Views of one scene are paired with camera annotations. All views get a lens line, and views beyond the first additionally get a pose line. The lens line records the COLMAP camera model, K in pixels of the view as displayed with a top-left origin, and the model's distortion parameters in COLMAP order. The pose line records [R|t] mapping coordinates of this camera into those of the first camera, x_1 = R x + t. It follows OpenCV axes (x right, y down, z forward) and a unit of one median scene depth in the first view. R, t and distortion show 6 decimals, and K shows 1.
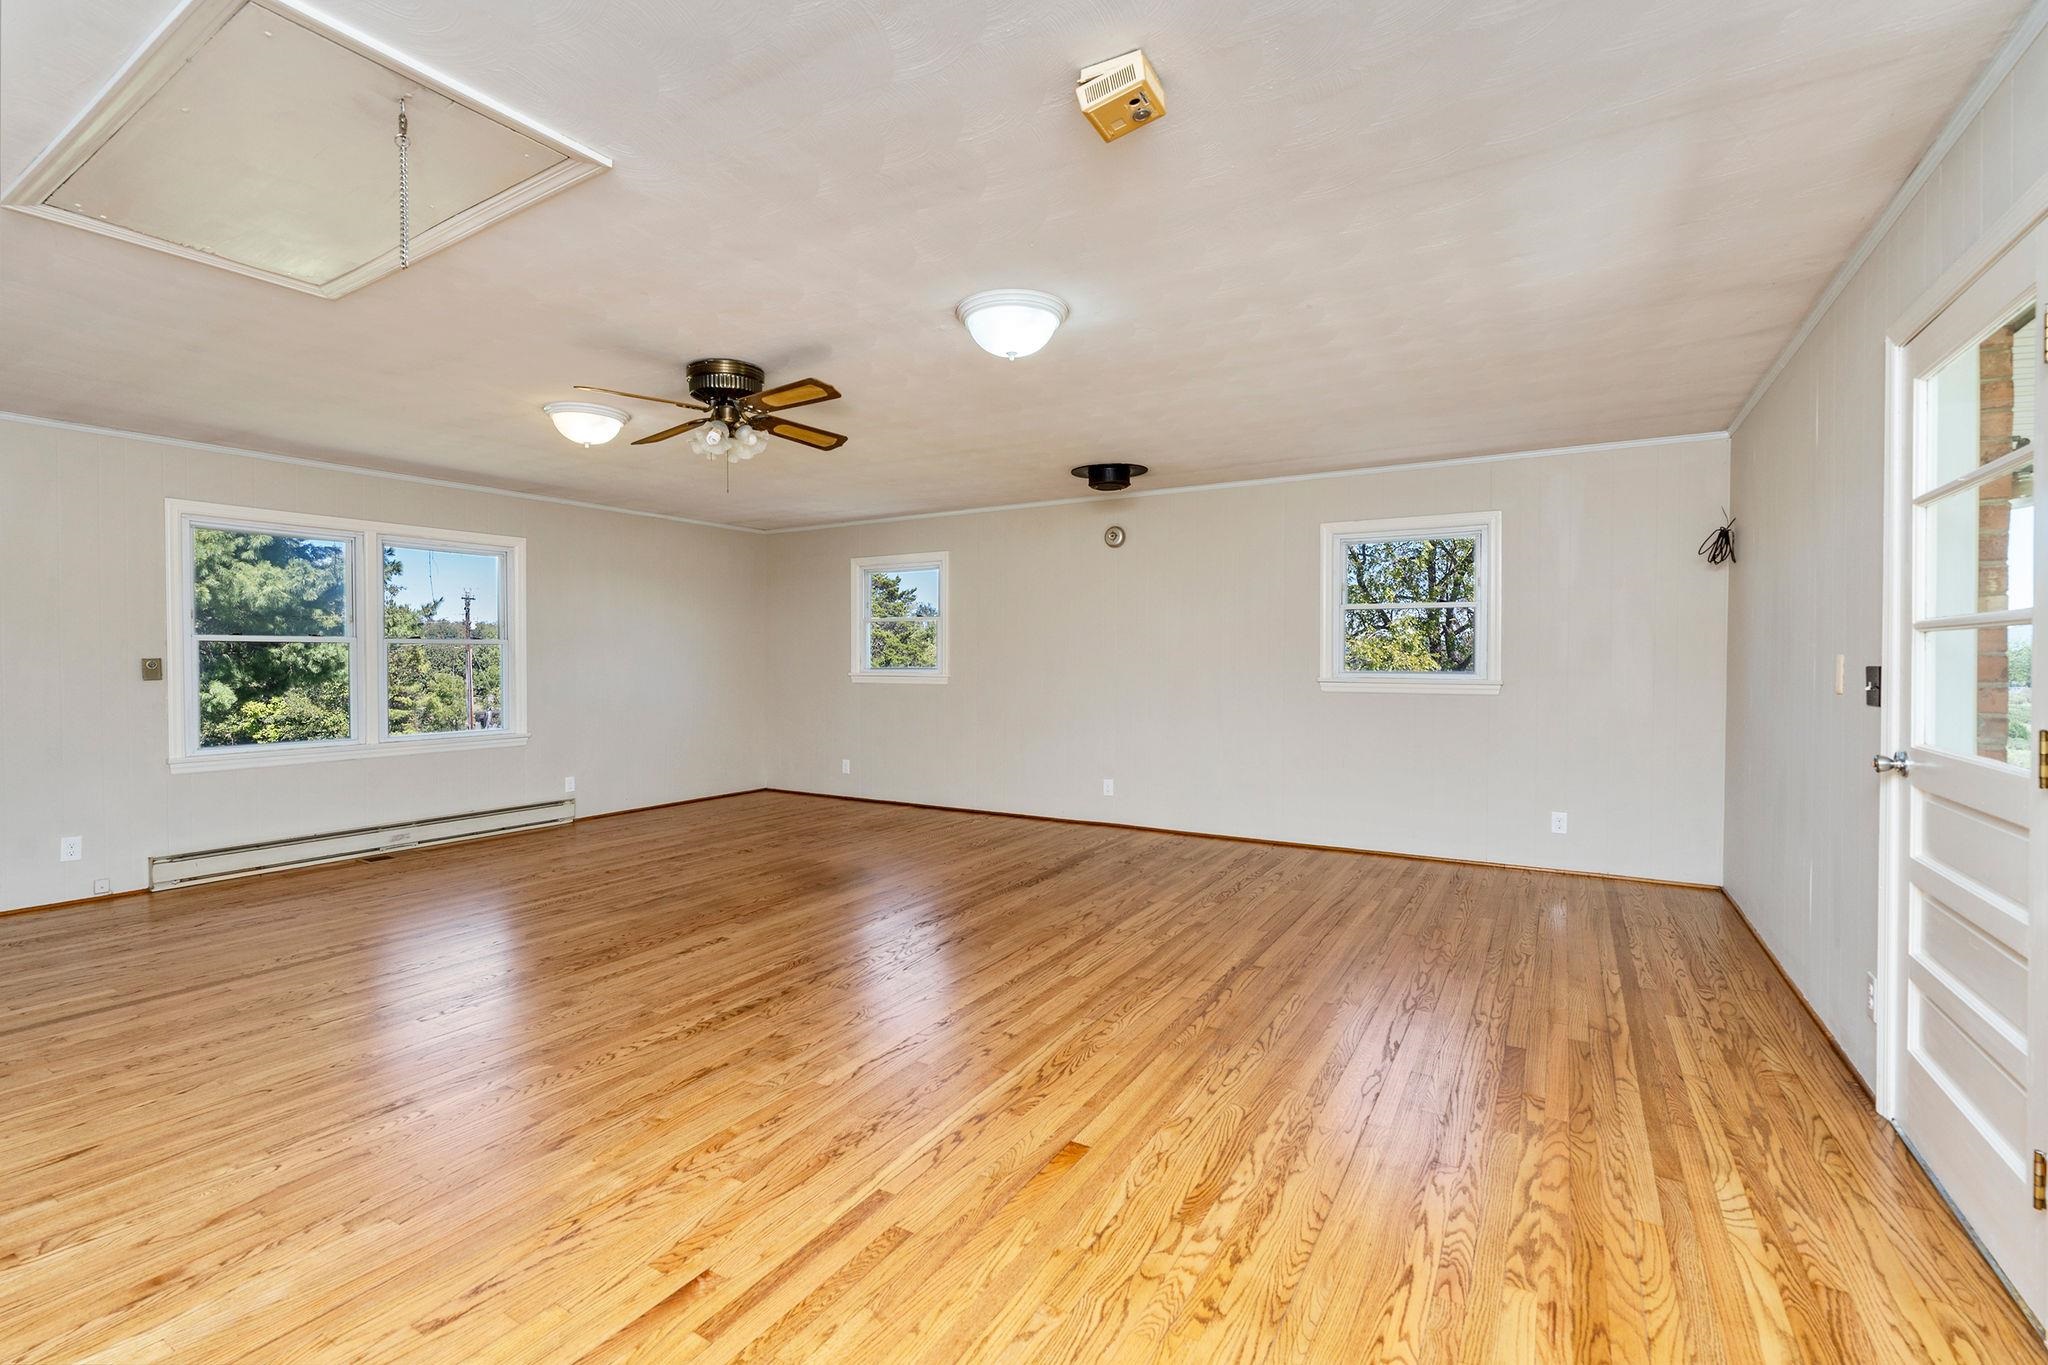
lens RADIAL K [[951.2, 0, 1006.8], [0, 951.2, 643.8], [0, 0, 1]] dist [-0.003804, 0.000694]
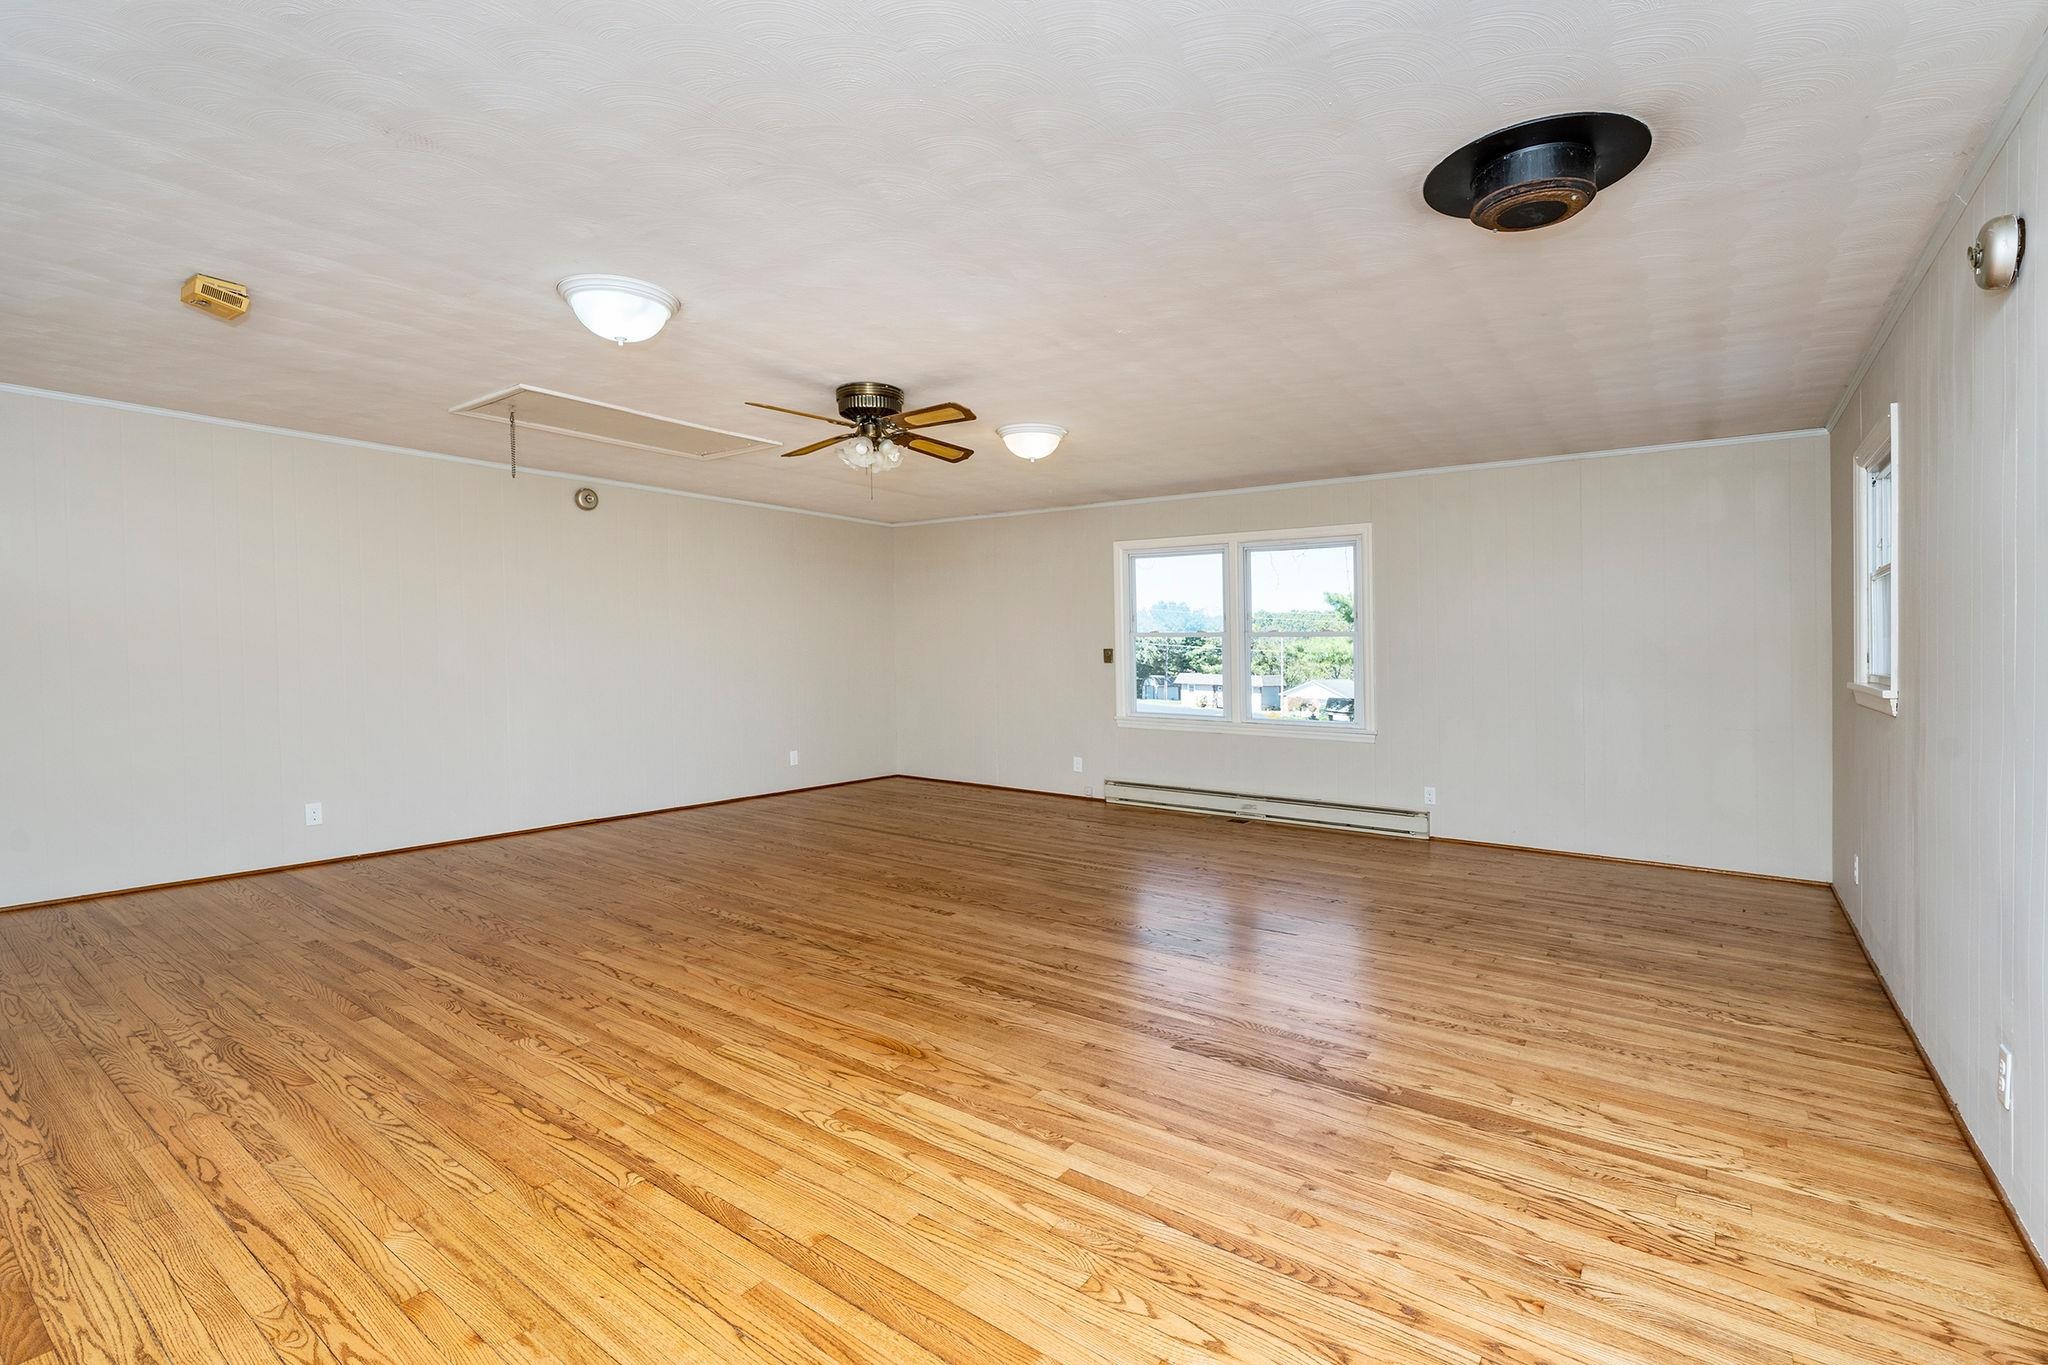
lens RADIAL K [[951.2, 0, 1006.8], [0, 951.2, 643.8], [0, 0, 1]] dist [-0.003804, 0.000694]
pose [[-0.117557, -0.005891, -0.993049, 0.812028], [0.008873, 0.999936, -0.006982, 0.021098], [0.993027, -0.009633, -0.117497, 1.303024]]
